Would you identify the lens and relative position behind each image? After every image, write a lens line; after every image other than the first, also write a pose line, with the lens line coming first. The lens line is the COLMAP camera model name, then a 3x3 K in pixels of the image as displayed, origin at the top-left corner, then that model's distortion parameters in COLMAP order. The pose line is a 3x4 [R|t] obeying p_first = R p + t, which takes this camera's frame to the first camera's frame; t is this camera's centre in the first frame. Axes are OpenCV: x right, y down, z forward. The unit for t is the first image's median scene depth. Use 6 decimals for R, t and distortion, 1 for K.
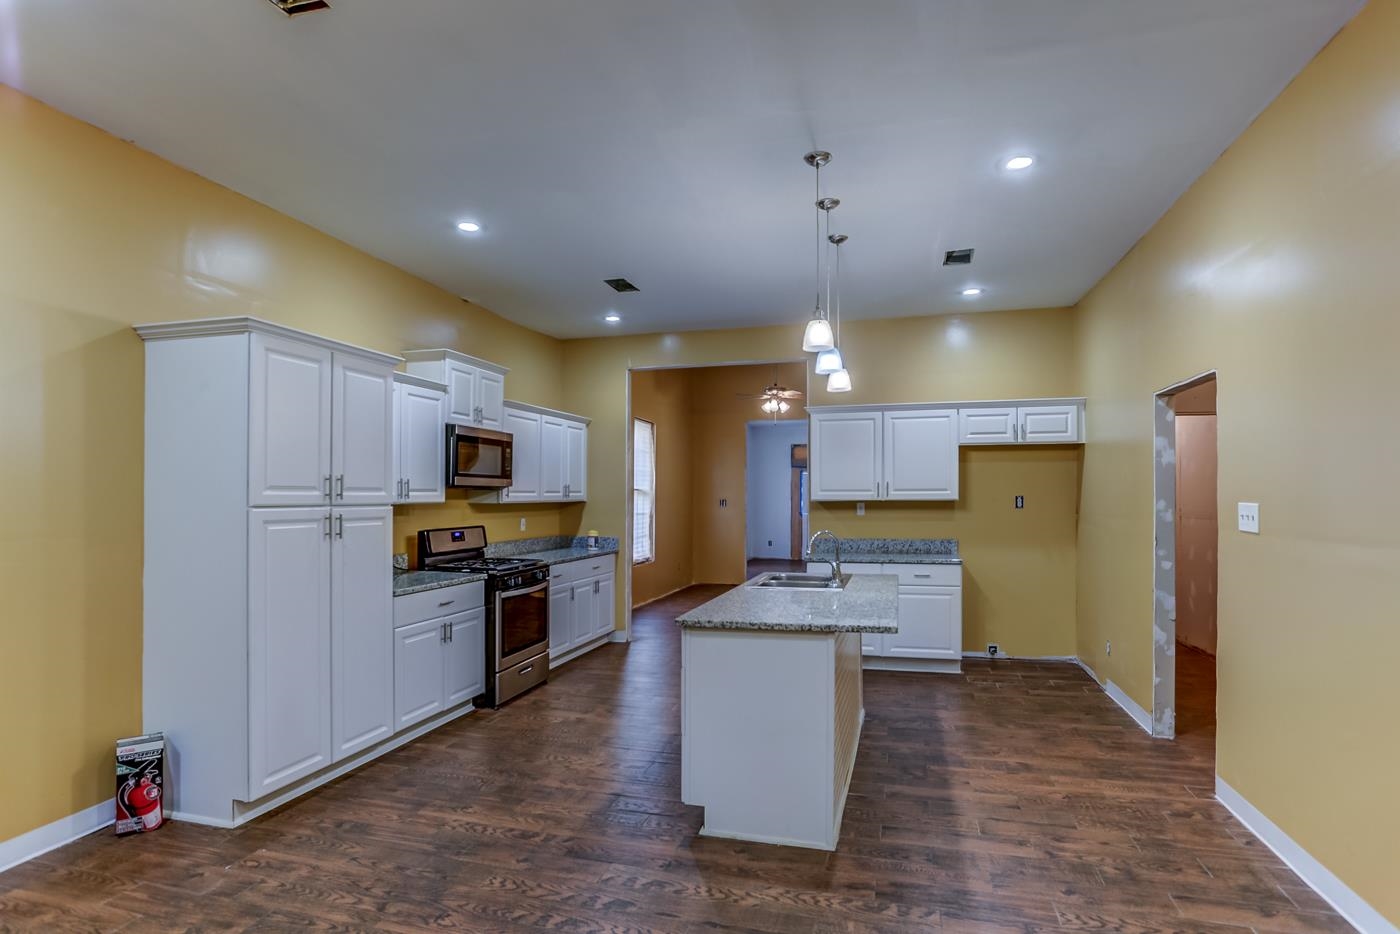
lens RADIAL K [[715.2, 0, 701.3], [0, 715.2, 492.6], [0, 0, 1]] dist [-0.053833, 0.028927]
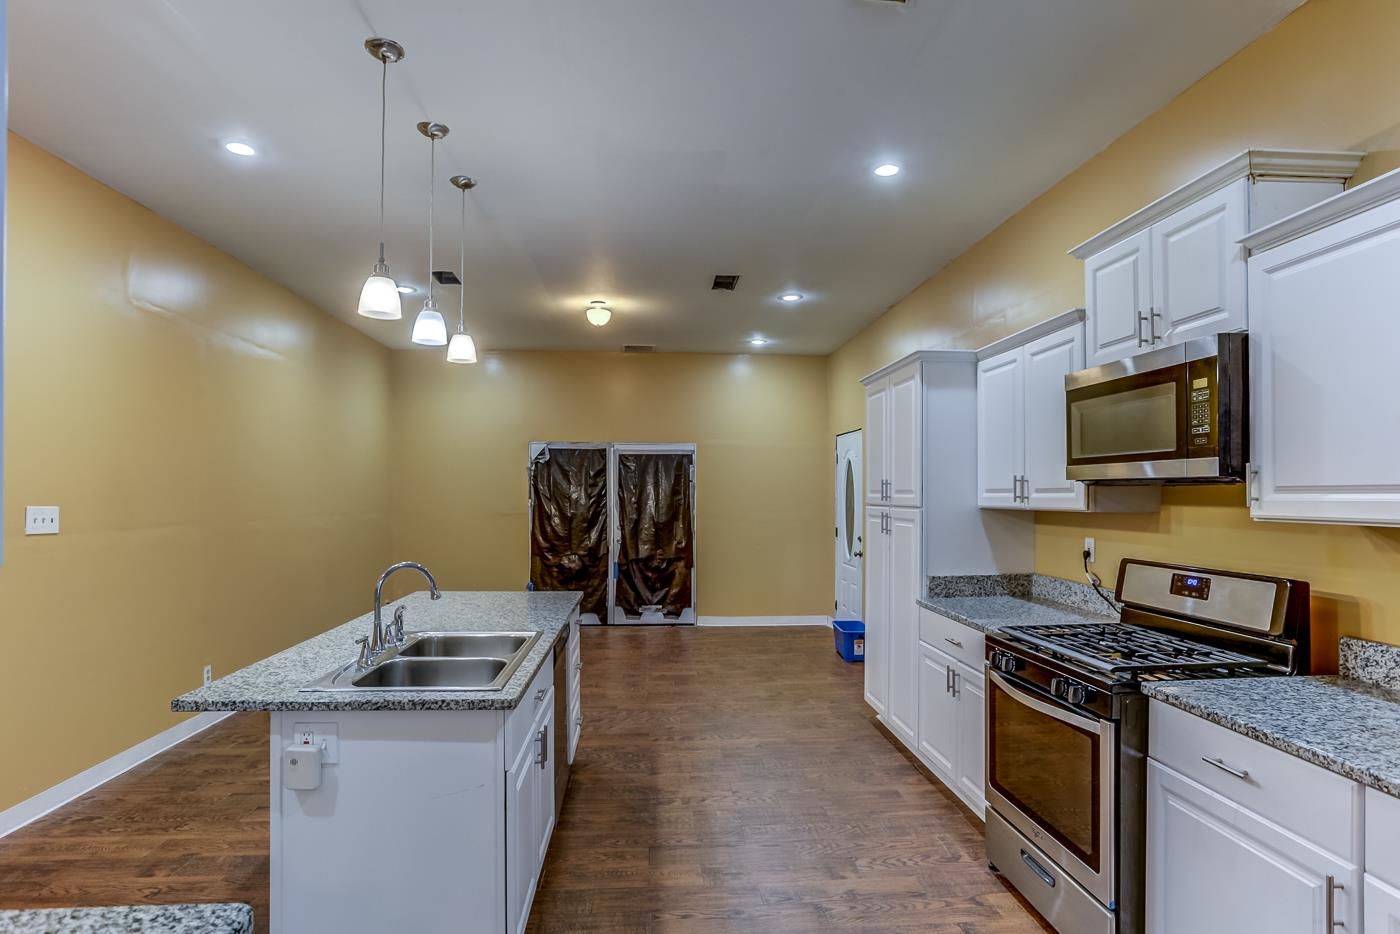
lens RADIAL K [[715.2, 0, 701.3], [0, 715.2, 492.6], [0, 0, 1]] dist [-0.053833, 0.028927]
pose [[-0.941240, 0.000936, -0.337738, 0.164066], [0.003543, 0.999969, -0.007101, 0.003481], [0.337721, -0.007880, -0.941213, 1.866180]]
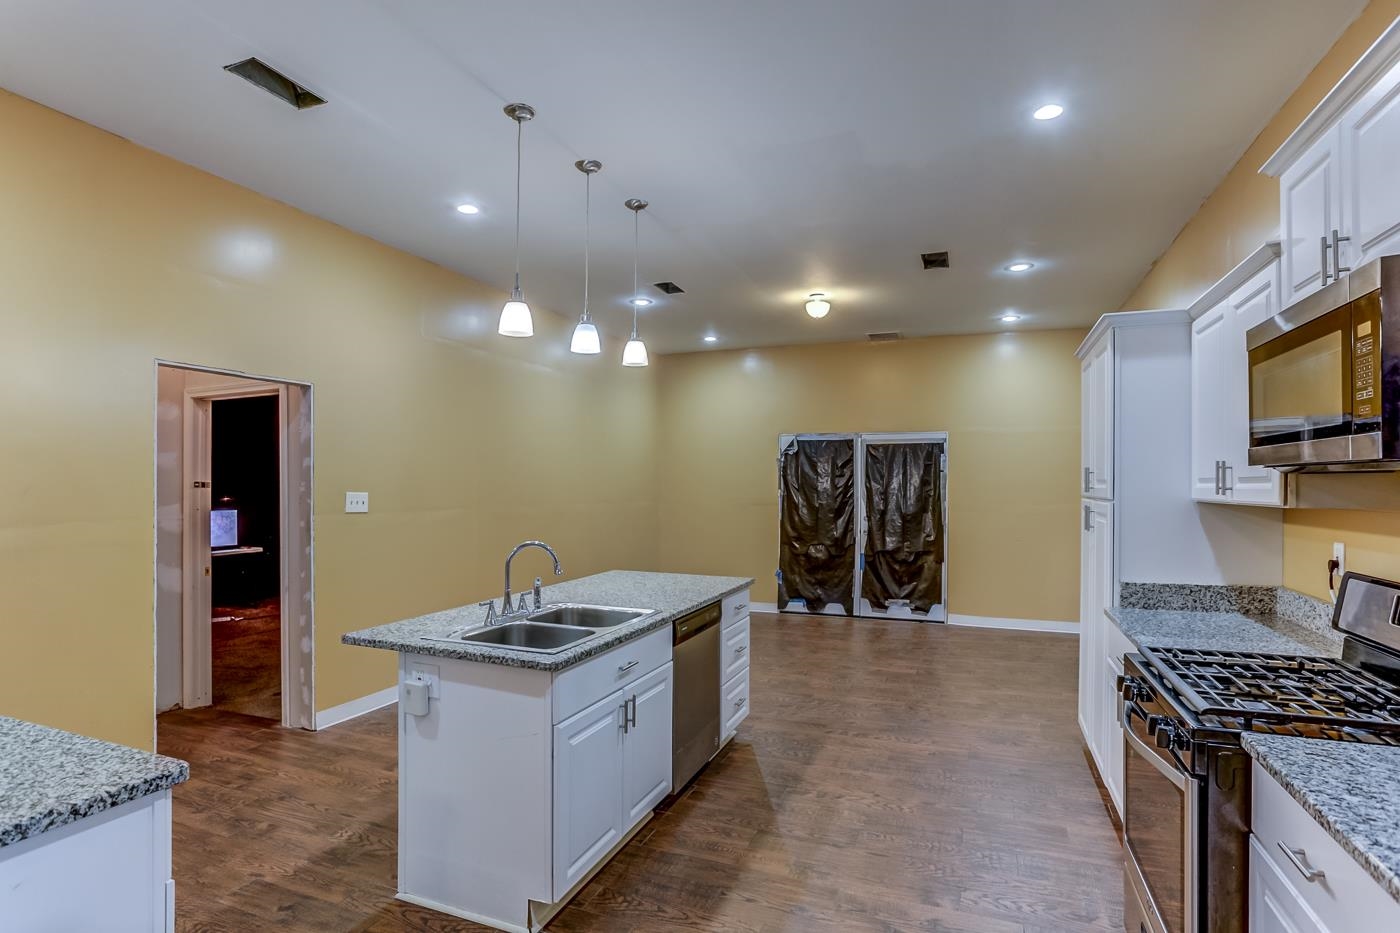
lens RADIAL K [[712.0, 0, 704.0], [0, 712.0, 480.8], [0, 0, 1]] dist [-0.054464, 0.027520]
pose [[-0.994603, 0.000631, 0.103755, -0.066830], [-0.000587, 0.999931, -0.011702, 0.005278], [-0.103755, -0.011700, -0.994534, 1.907624]]
